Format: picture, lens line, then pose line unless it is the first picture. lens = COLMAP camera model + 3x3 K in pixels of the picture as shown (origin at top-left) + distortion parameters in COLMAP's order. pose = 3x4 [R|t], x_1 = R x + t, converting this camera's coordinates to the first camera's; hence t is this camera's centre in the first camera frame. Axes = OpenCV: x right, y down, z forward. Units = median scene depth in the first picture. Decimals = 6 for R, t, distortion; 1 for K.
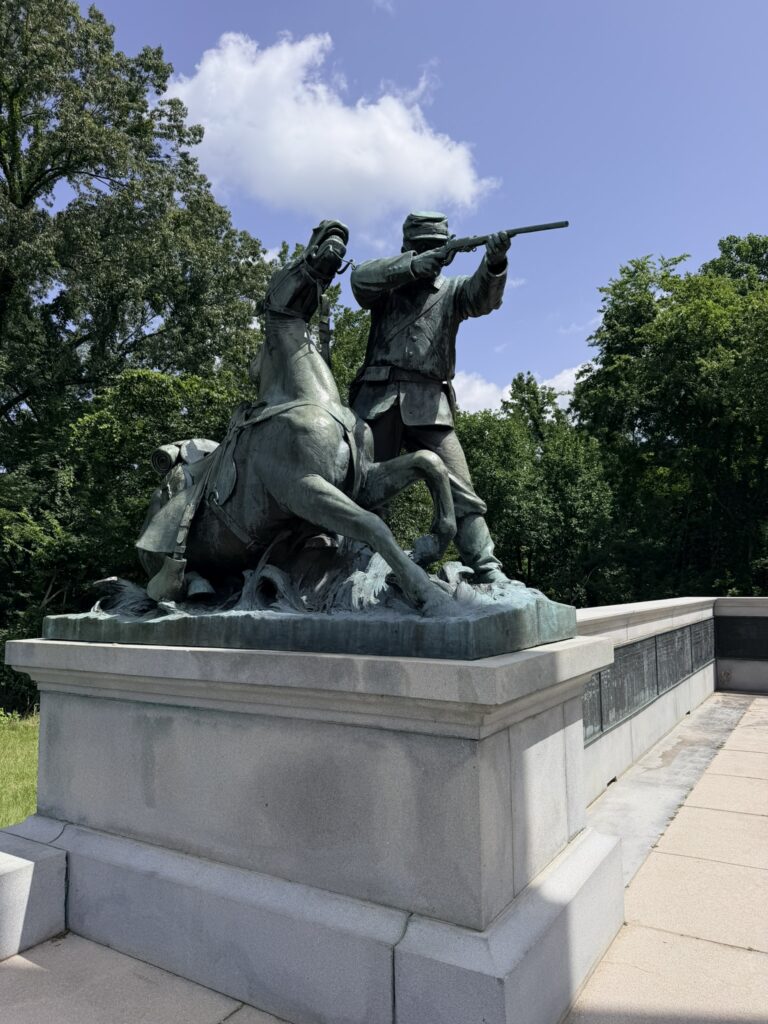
lens RADIAL K [[742.3, 0, 381.0], [0, 742.3, 533.4], [0, 0, 1]] dist [0.006729, -0.000324]
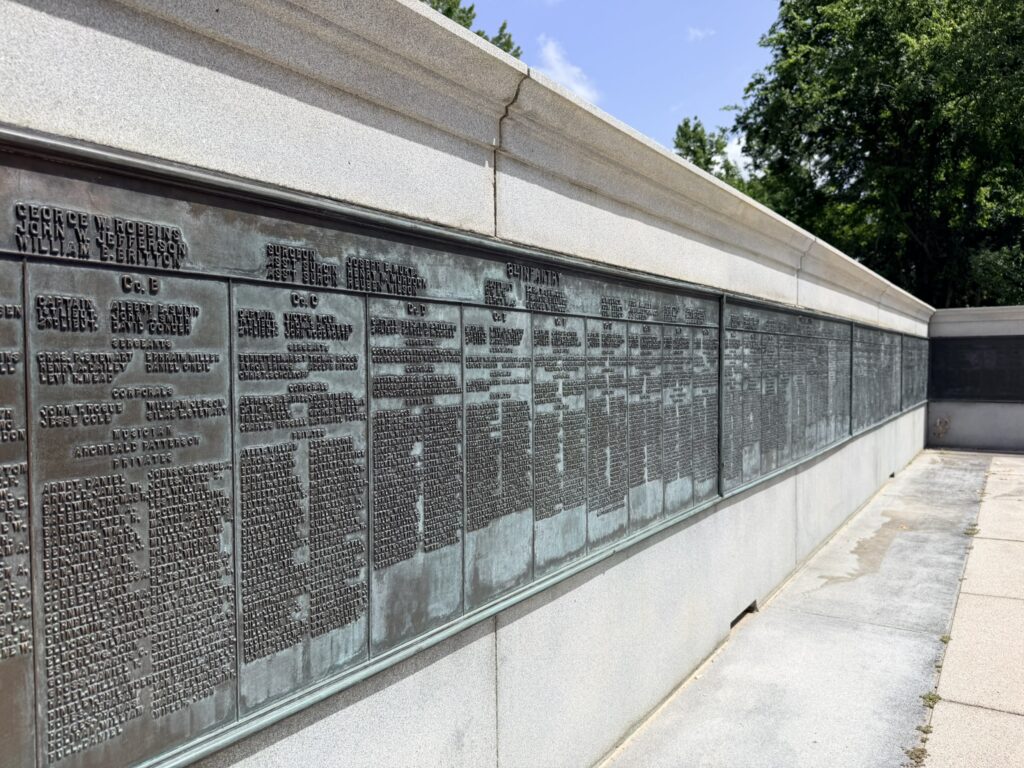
lens RADIAL K [[742.3, 0, 517.2], [0, 742.3, 385.7], [0, 0, 1]] dist [0.006729, -0.000324]
pose [[0.999146, 0.003681, -0.041153, 0.153982], [0.000401, 0.995113, 0.098747, 0.127120], [0.041315, -0.098679, 0.994261, 0.457413]]
